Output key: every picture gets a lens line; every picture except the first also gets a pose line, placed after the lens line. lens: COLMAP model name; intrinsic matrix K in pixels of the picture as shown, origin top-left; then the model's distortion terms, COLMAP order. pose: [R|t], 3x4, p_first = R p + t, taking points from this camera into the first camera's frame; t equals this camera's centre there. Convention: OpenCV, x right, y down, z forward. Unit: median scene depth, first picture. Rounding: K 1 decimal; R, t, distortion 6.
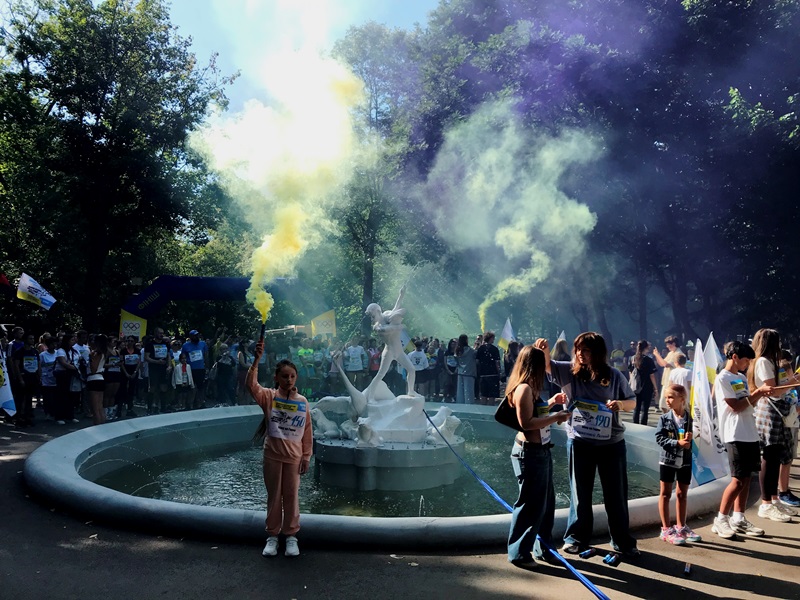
lens RADIAL K [[641.7, 0, 400.0], [0, 641.7, 300.0], [0, 0, 1]] dist [0.048603, -0.073332]
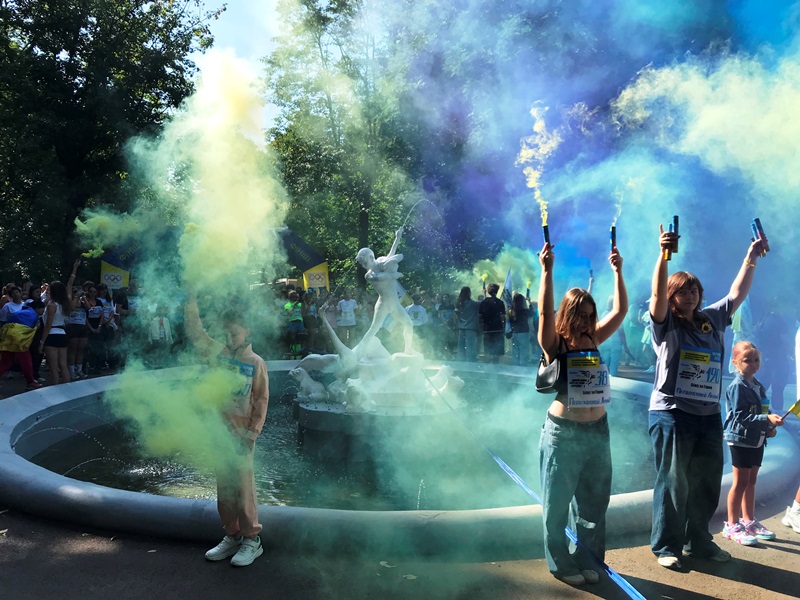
lens RADIAL K [[641.7, 0, 400.0], [0, 641.7, 300.0], [0, 0, 1]] dist [0.048603, -0.073332]
pose [[0.999988, 0.002897, 0.003839, 0.002510], [-0.003150, 0.997712, 0.067539, 0.016347], [-0.003635, -0.067550, 0.997709, 0.127176]]
